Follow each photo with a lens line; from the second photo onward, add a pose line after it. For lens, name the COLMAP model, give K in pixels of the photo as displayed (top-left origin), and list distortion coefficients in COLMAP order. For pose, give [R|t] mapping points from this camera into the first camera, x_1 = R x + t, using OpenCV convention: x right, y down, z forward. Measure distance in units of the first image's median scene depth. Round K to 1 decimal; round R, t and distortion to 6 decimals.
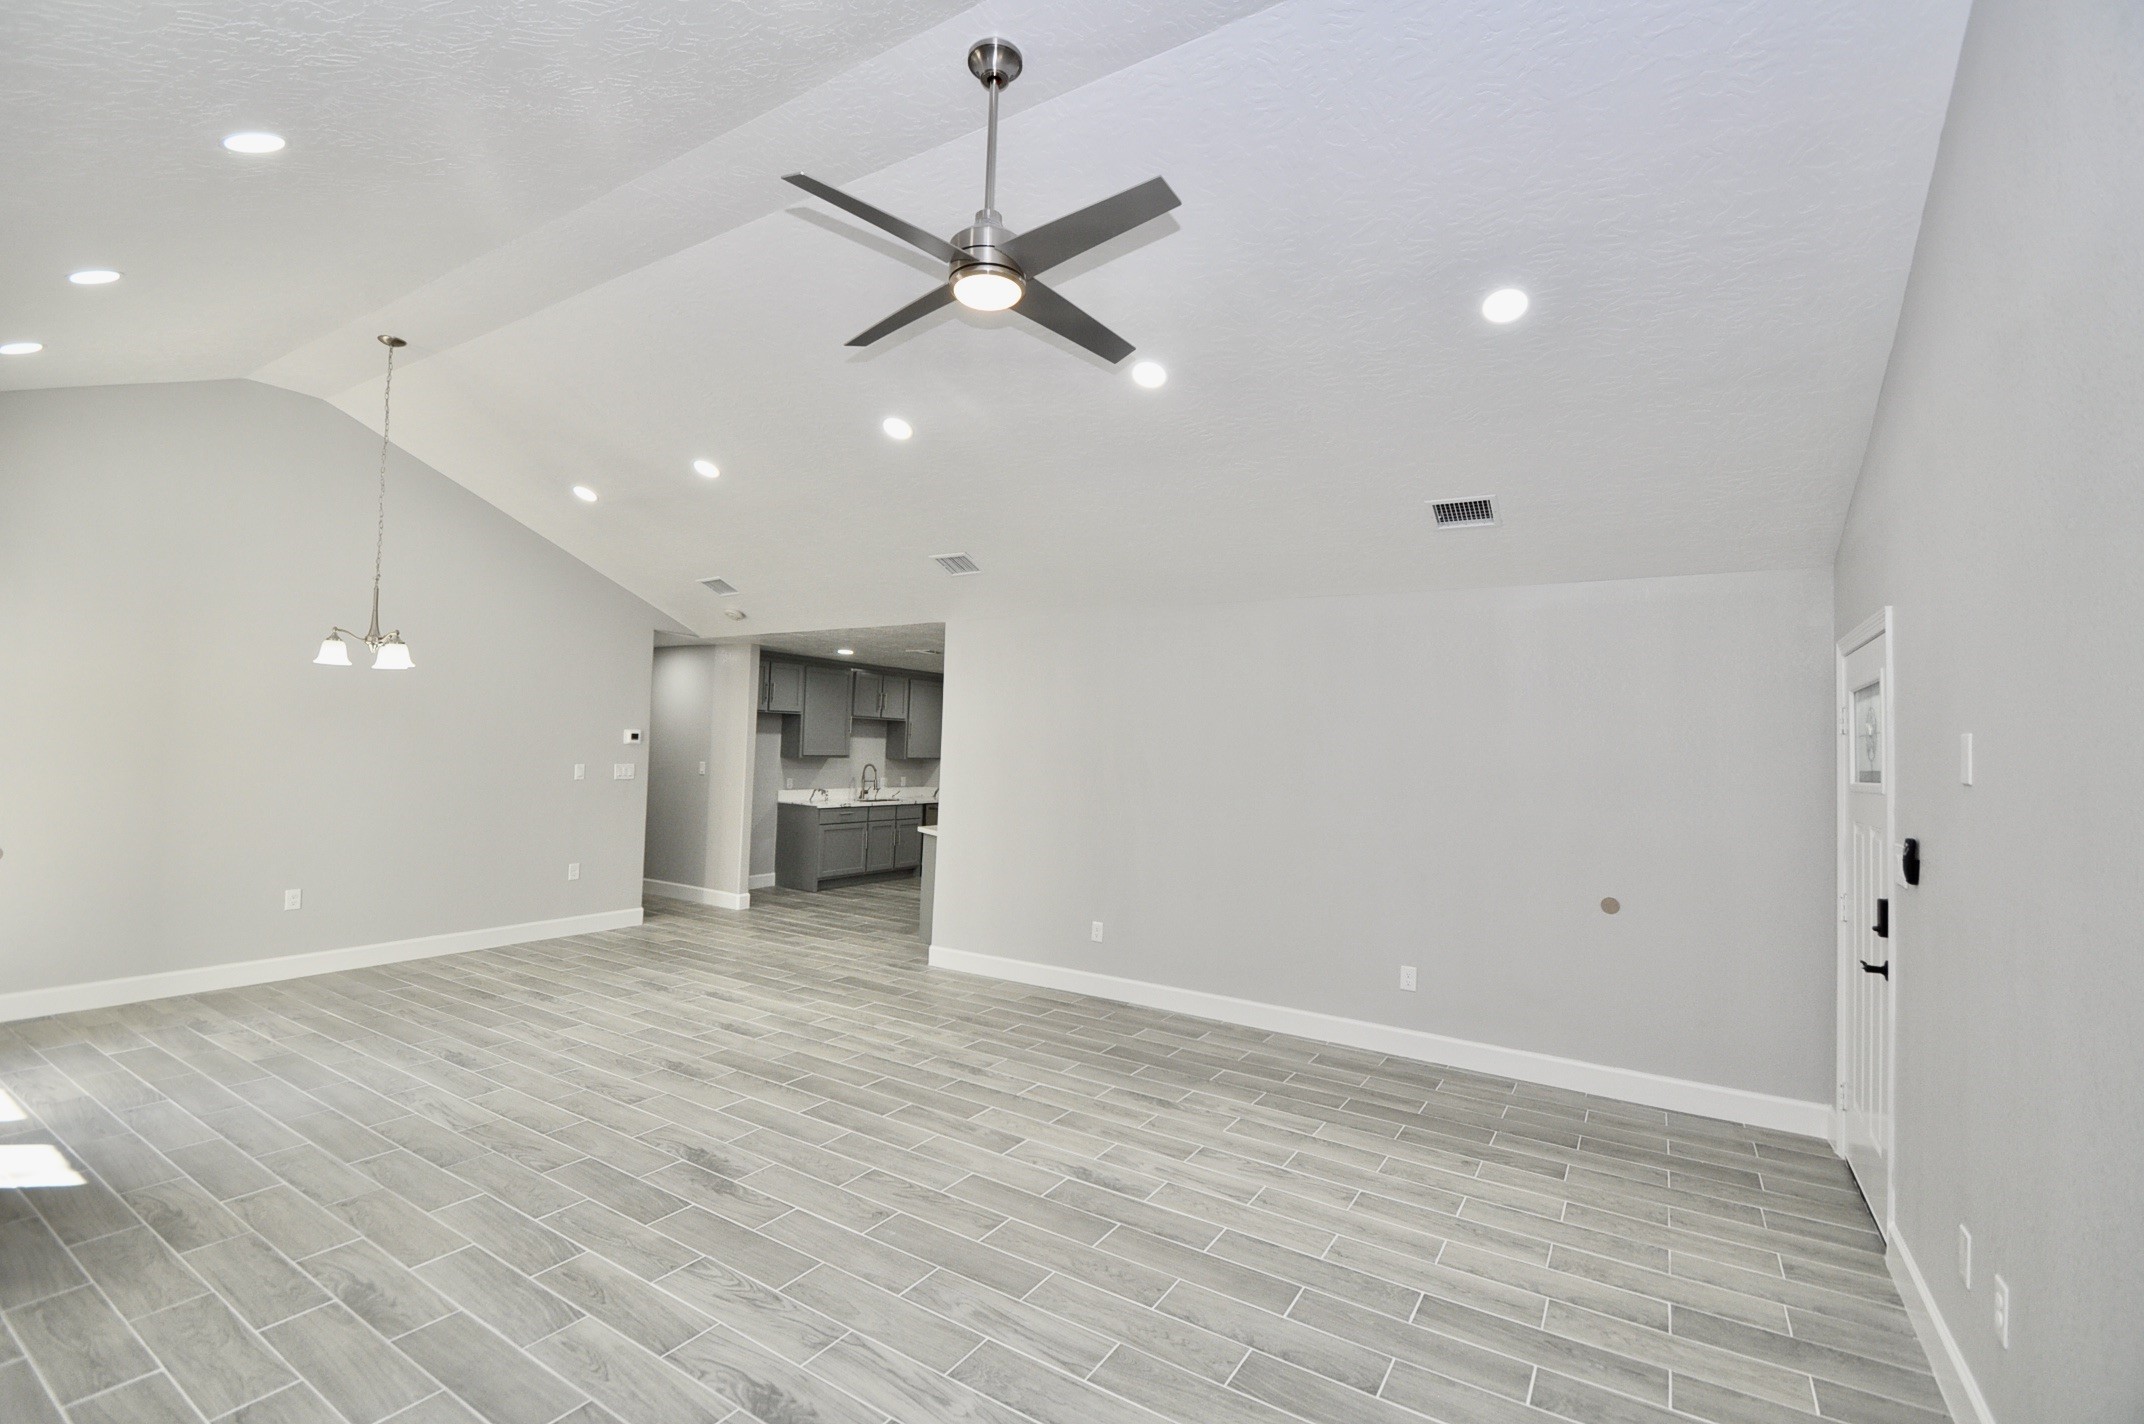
lens RADIAL K [[941.1, 0, 1044.4], [0, 941.1, 718.4], [0, 0, 1]] dist [0.015842, -0.015988]
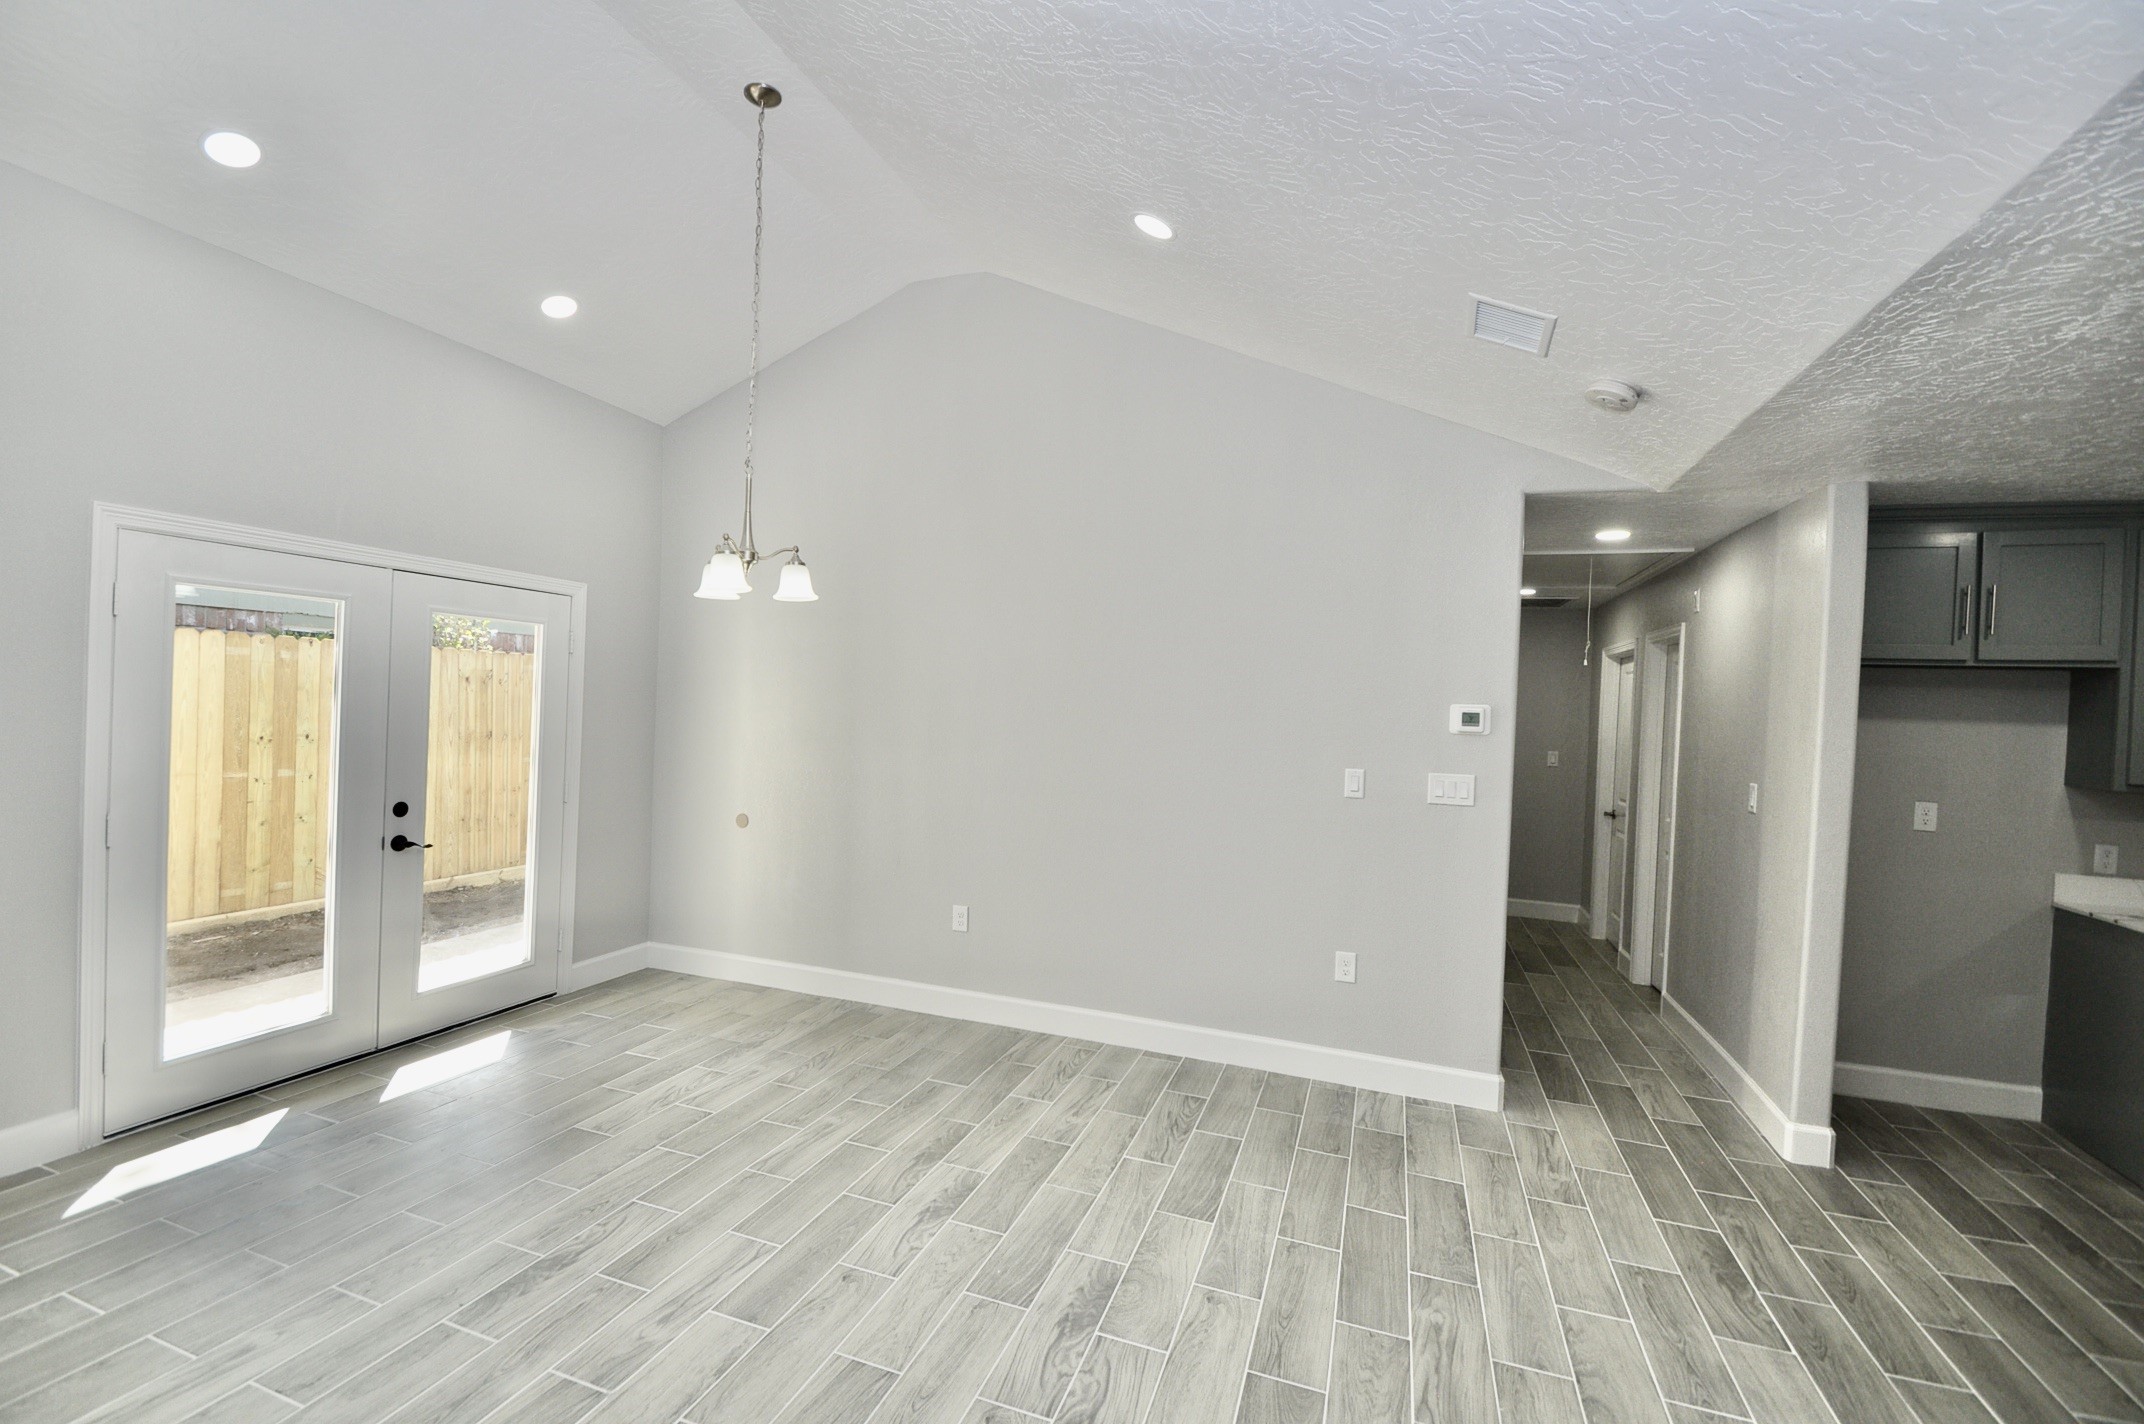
lens RADIAL K [[941.1, 0, 1044.4], [0, 941.1, 718.4], [0, 0, 1]] dist [0.015842, -0.015988]
pose [[0.220955, 0.002115, -0.975282, -0.007336], [-0.001386, 0.999997, 0.001854, 0.018363], [0.975283, 0.000942, 0.220958, 0.678567]]
